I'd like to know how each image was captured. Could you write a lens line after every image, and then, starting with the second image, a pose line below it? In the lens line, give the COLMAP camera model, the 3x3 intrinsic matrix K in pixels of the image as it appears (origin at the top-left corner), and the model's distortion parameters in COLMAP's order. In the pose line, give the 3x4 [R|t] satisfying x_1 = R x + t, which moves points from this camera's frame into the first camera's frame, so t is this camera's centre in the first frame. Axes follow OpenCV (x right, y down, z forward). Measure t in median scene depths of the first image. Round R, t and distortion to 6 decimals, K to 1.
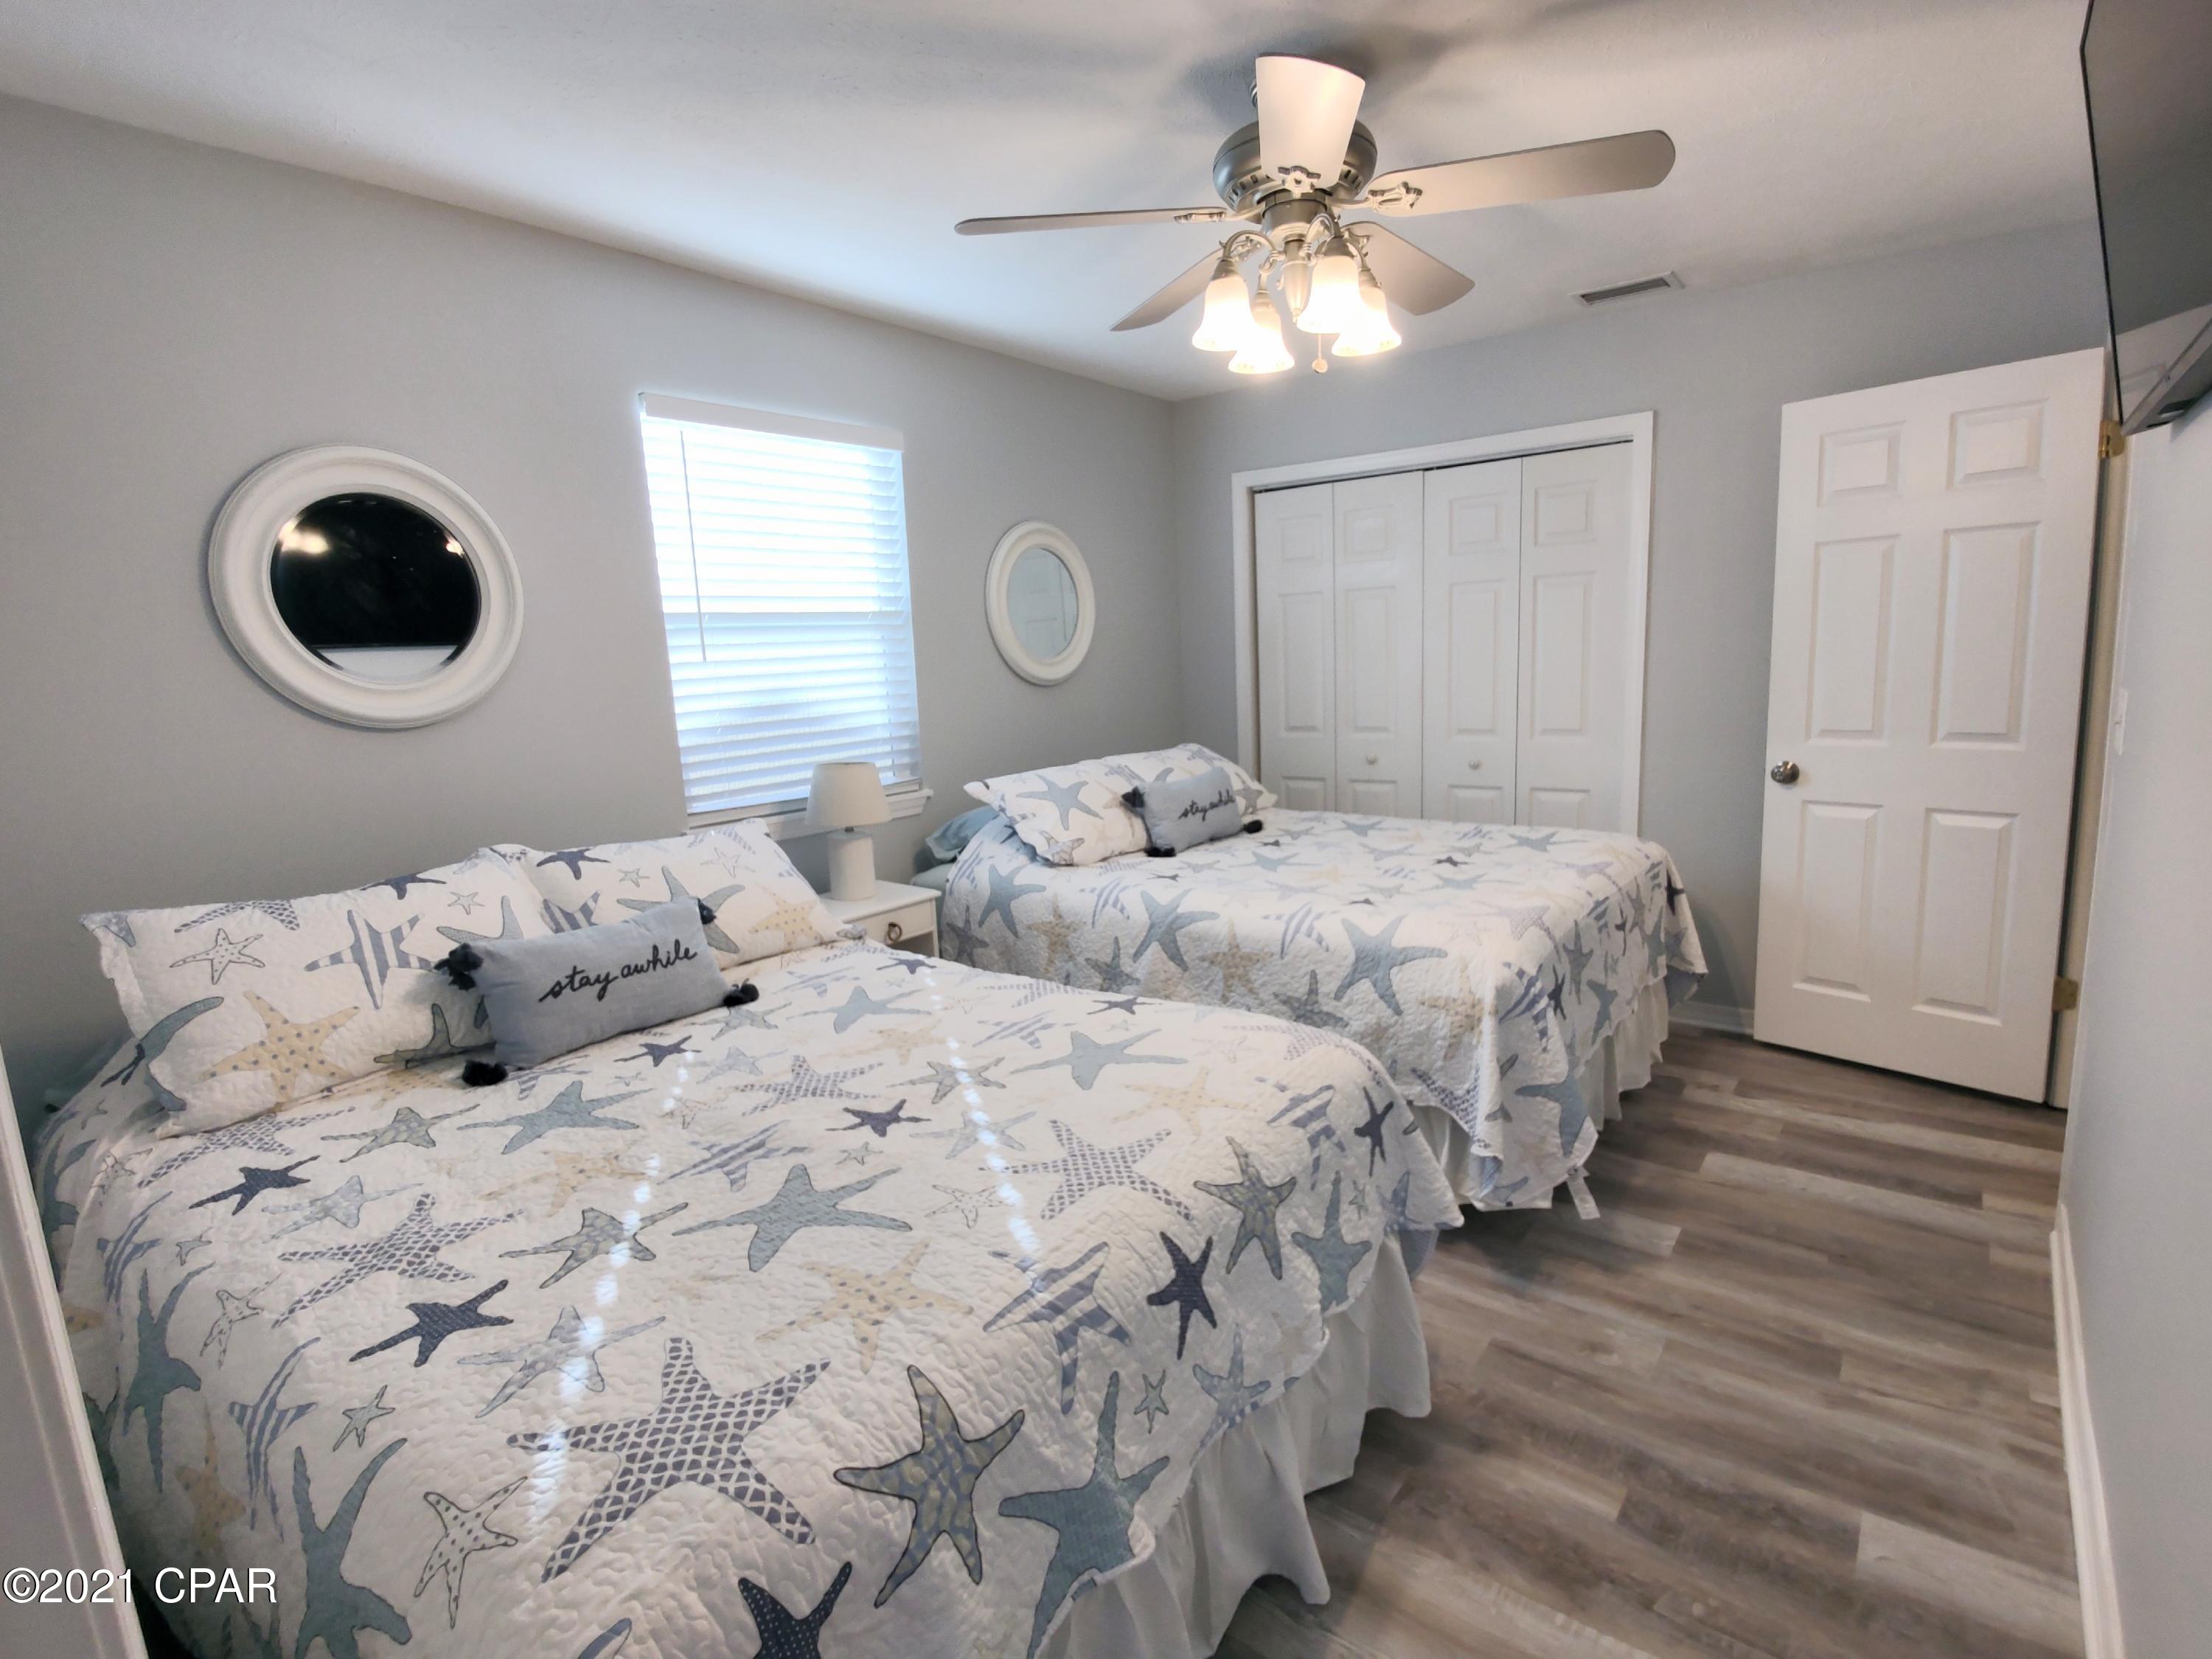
lens RADIAL K [[1074.7, 0, 1104.9], [0, 1074.7, 828.7], [0, 0, 1]] dist [0.007180, -0.016928]
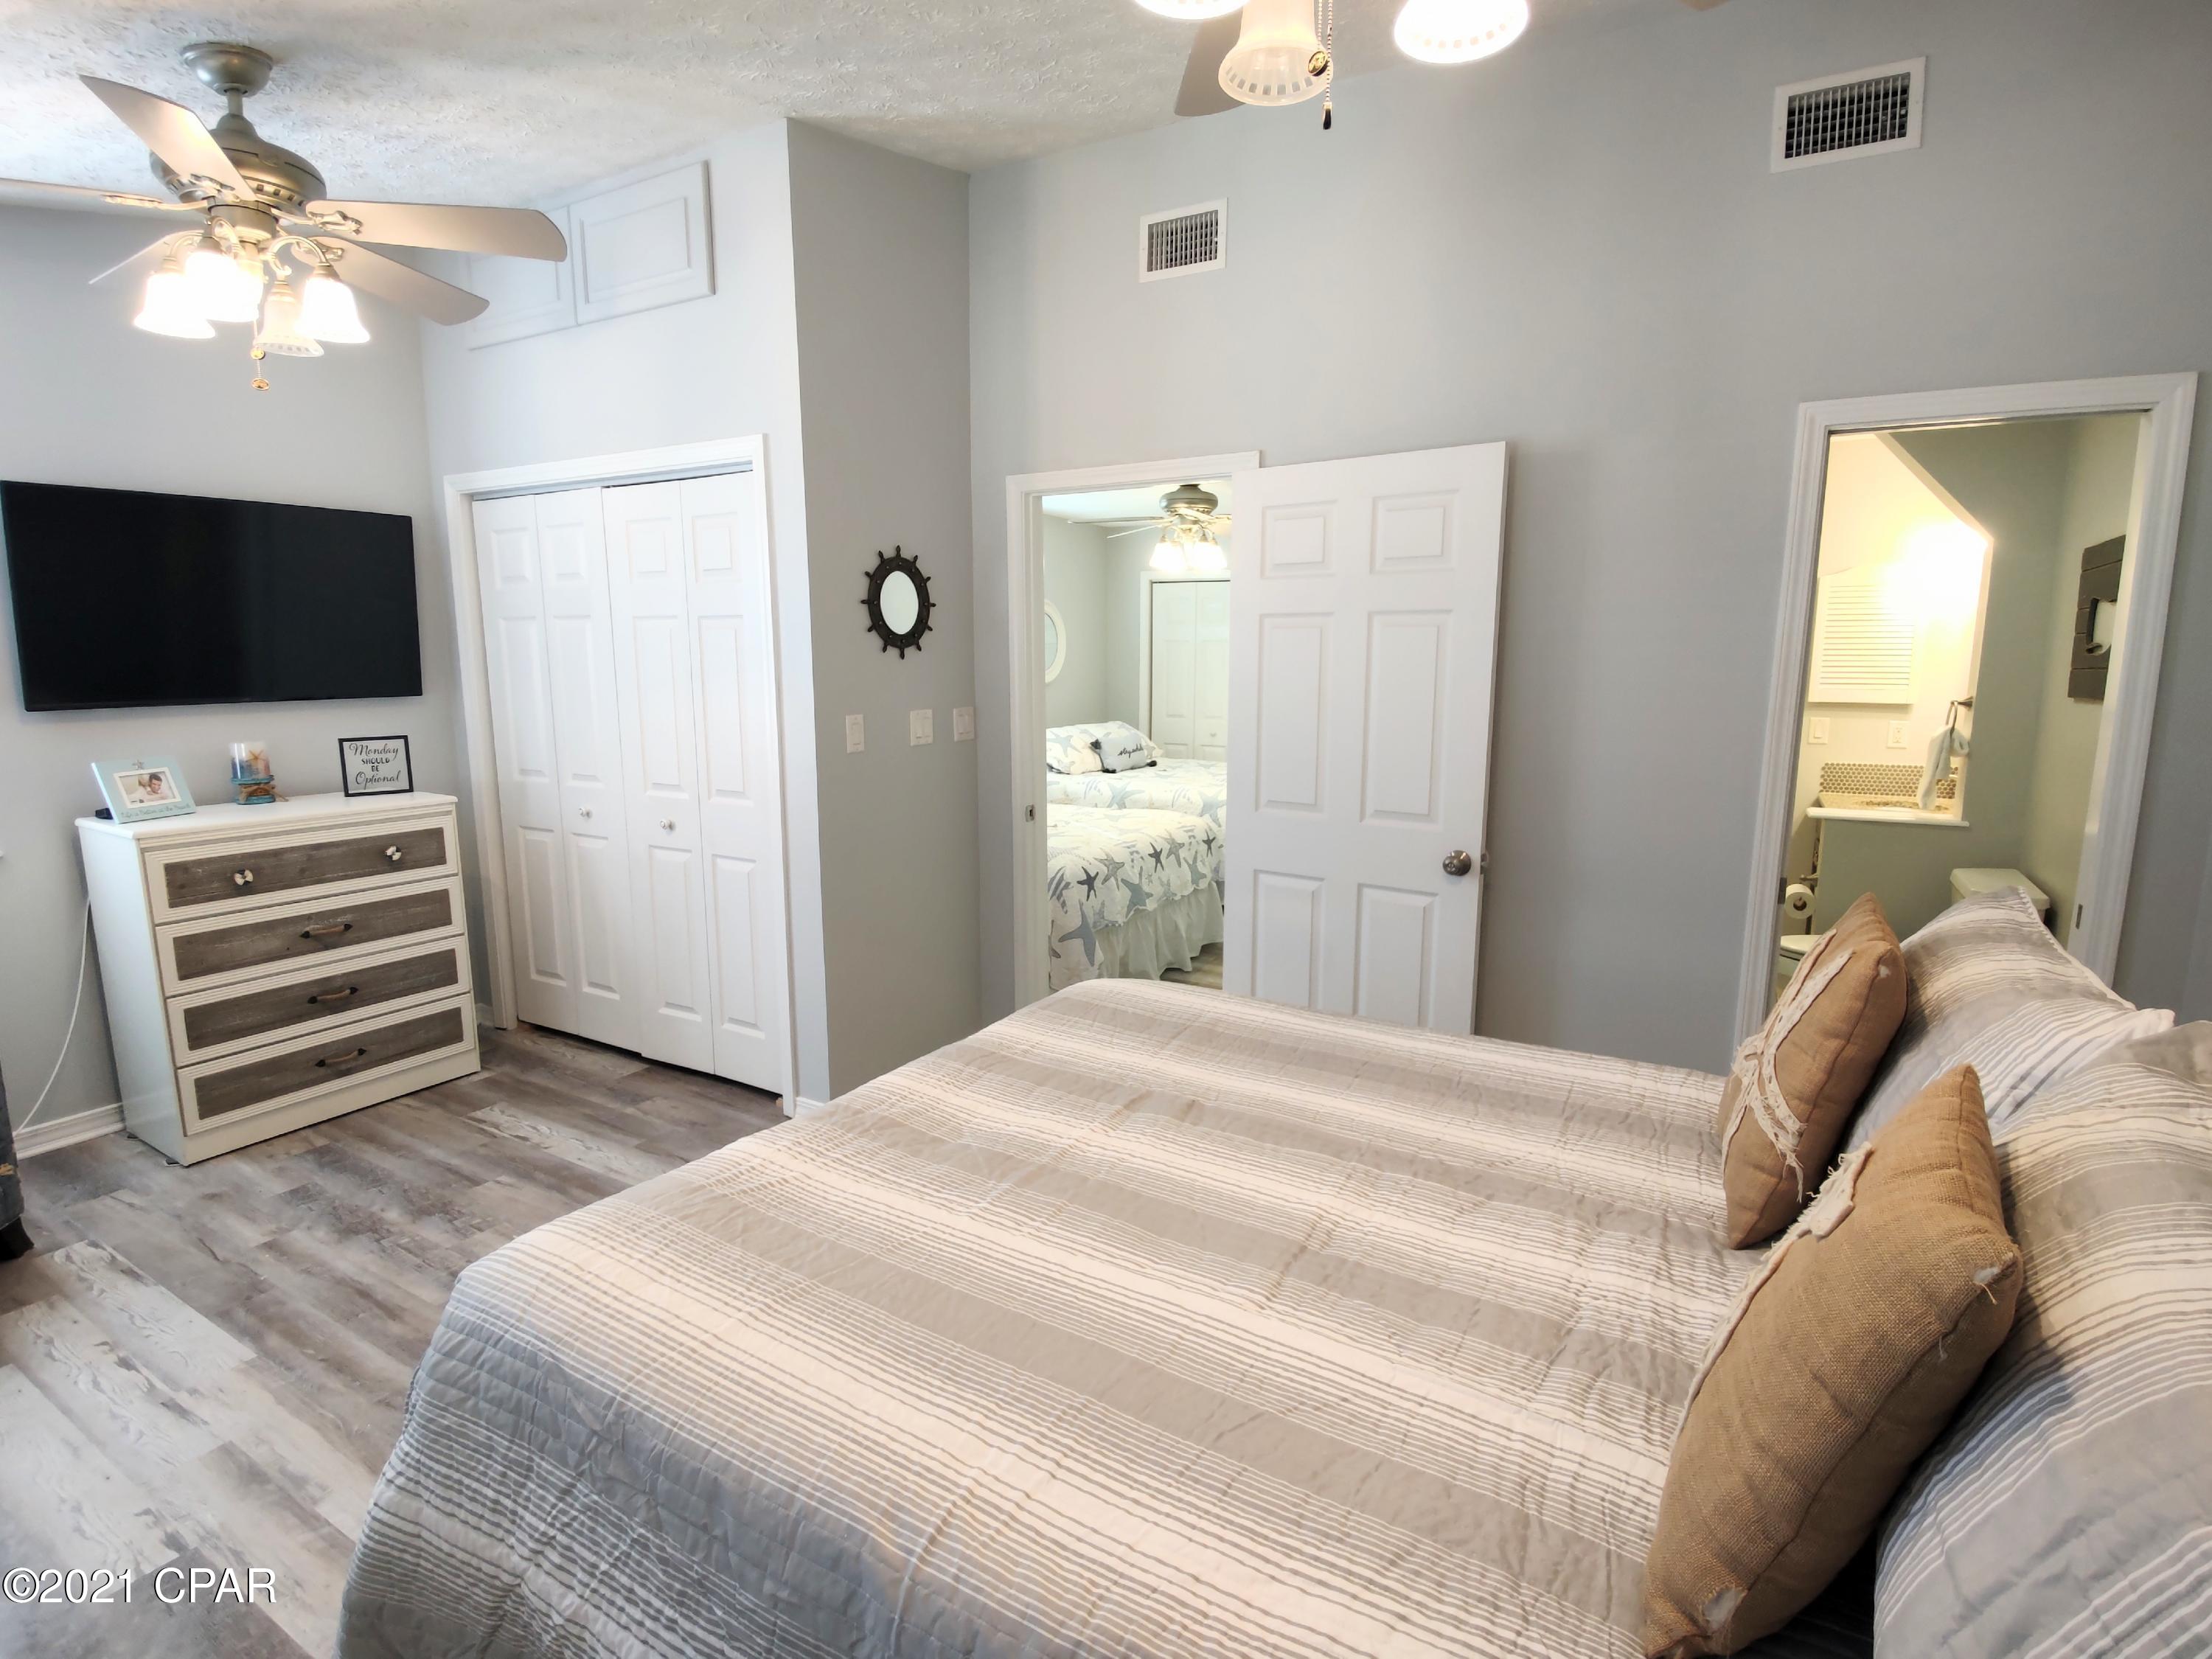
lens RADIAL K [[1074.7, 0, 1115.0], [0, 1074.7, 829.3], [0, 0, 1]] dist [0.007180, -0.016928]
pose [[0.988555, 0.024562, 0.148850, -0.280495], [-0.024619, 0.999696, -0.001460, 0.158923], [-0.148840, -0.002221, 0.988859, -1.188333]]
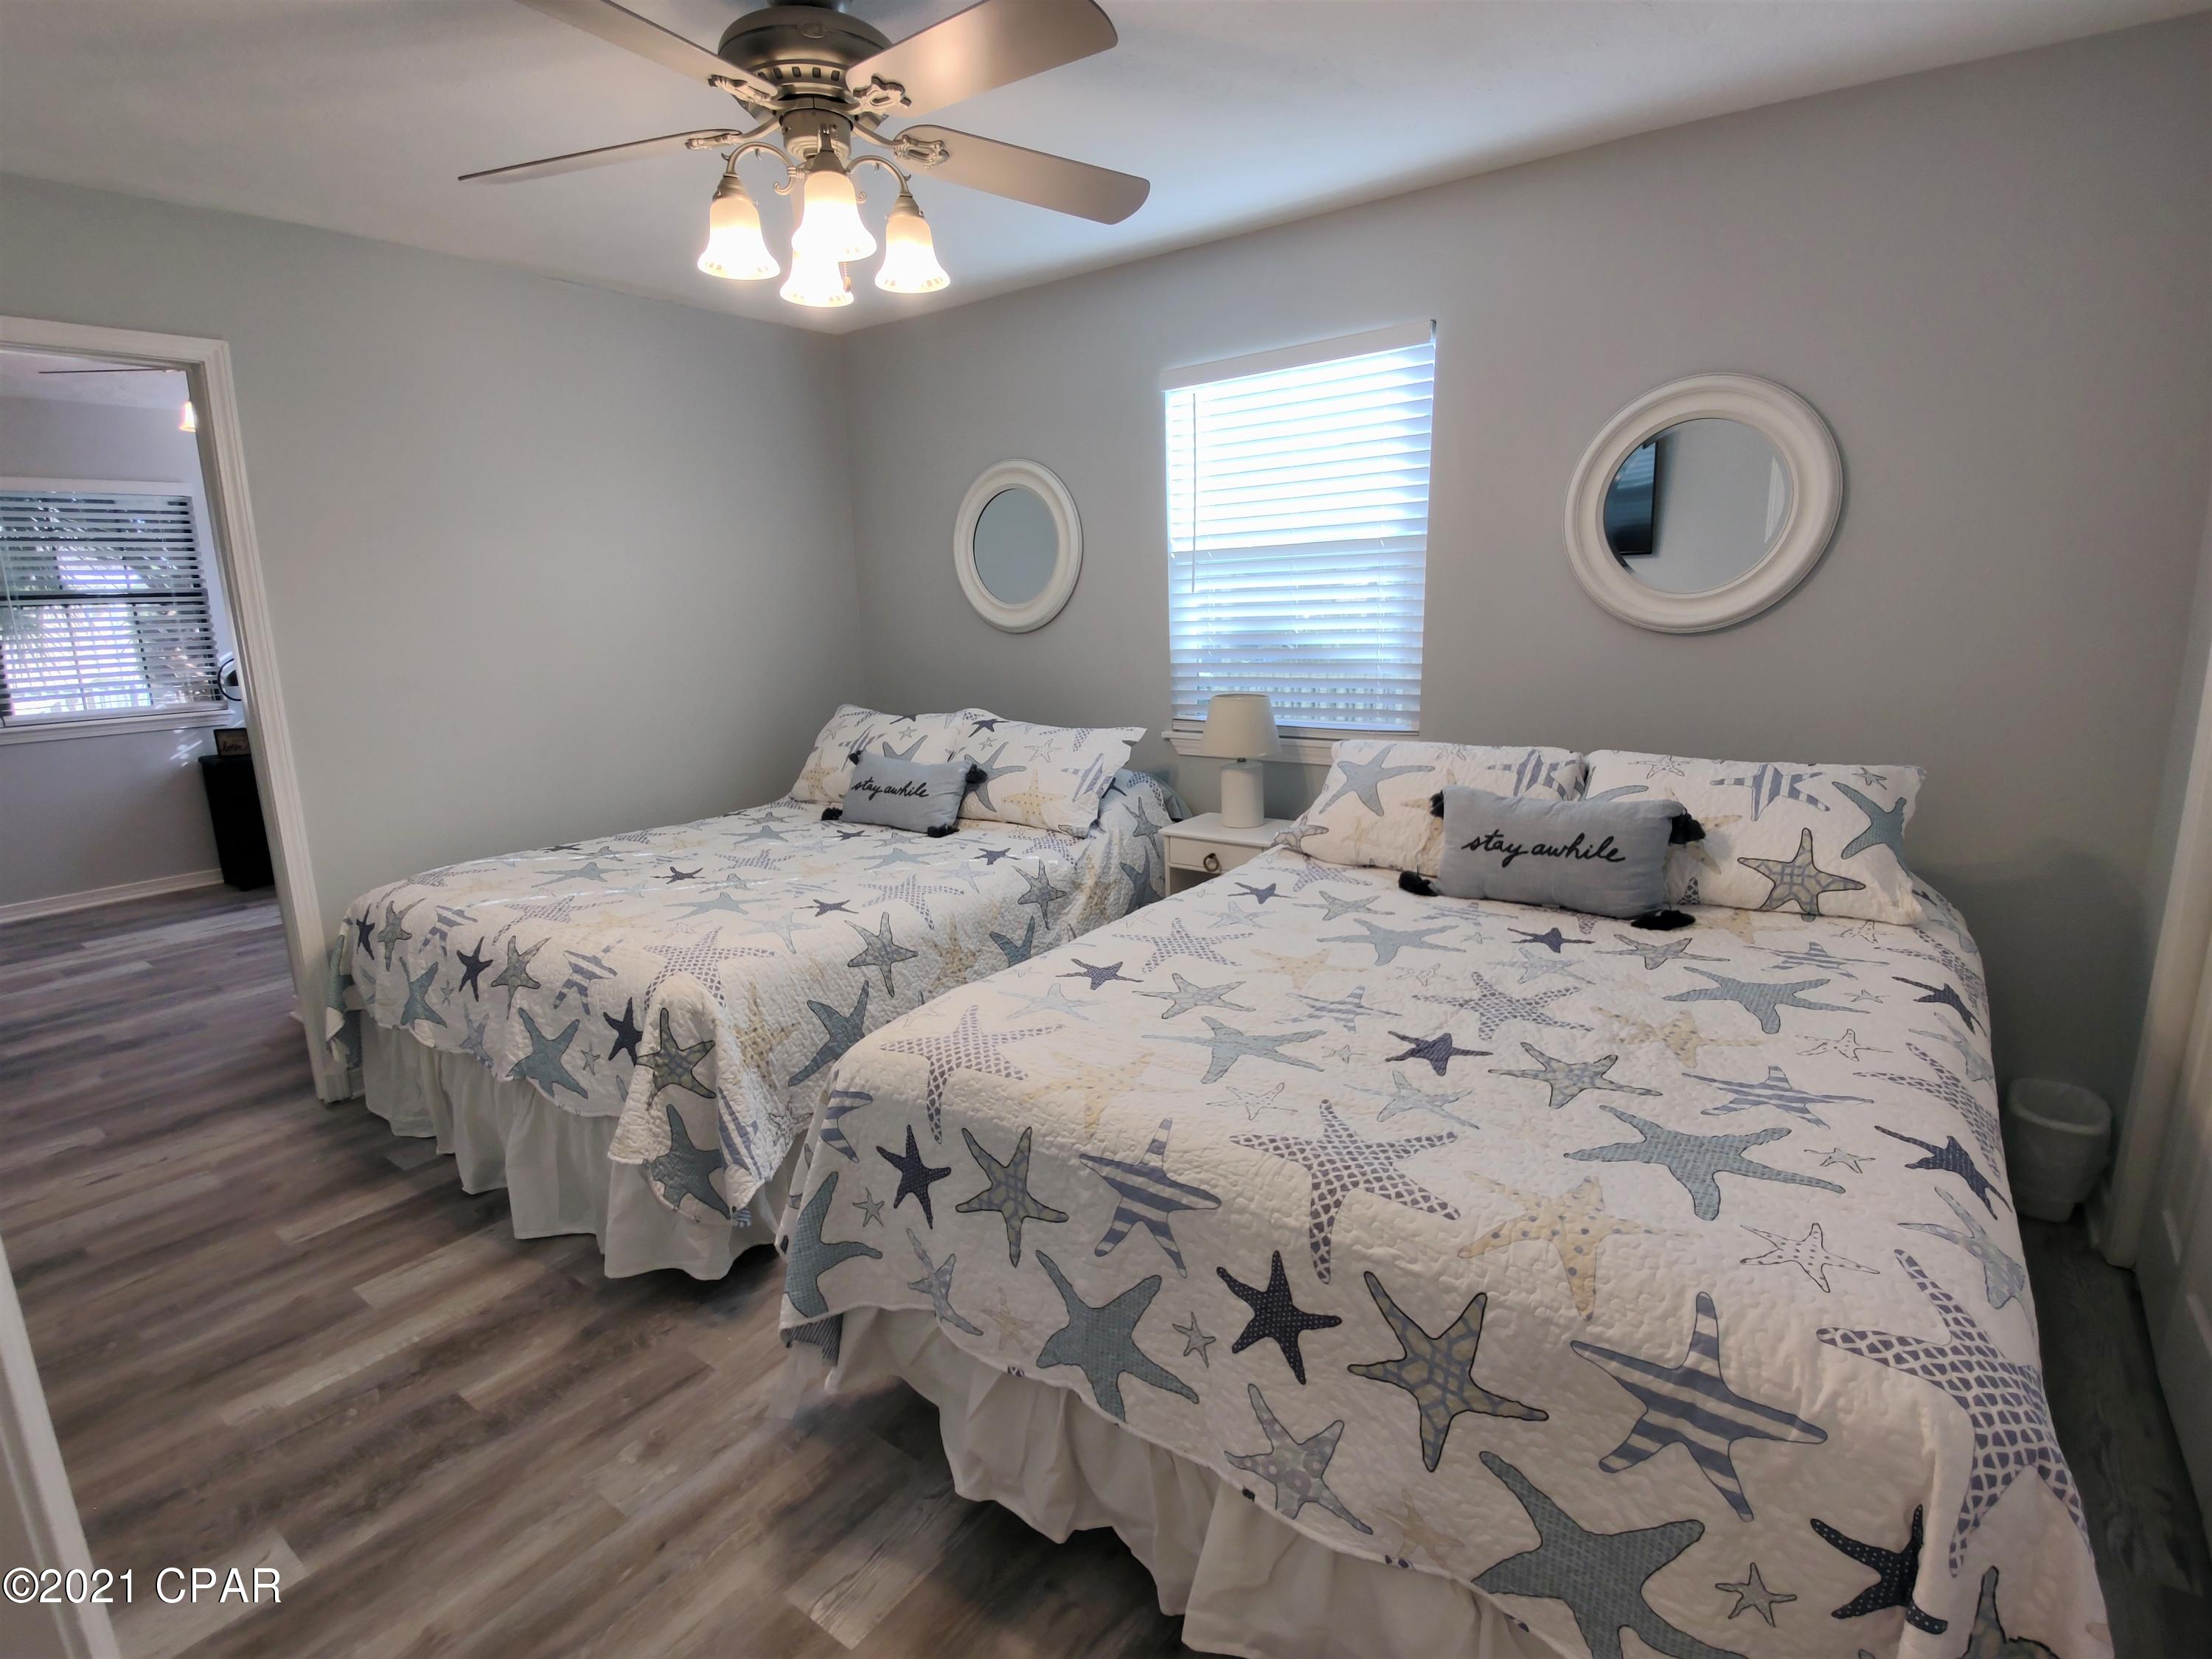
lens RADIAL K [[1074.7, 0, 1113.9], [0, 1074.7, 820.9], [0, 0, 1]] dist [0.007180, -0.016928]
pose [[0.034279, 0.240832, -0.969961, 0.848740], [-0.136103, 0.962615, 0.234198, -0.183787], [0.990101, 0.123987, 0.065775, 0.890910]]
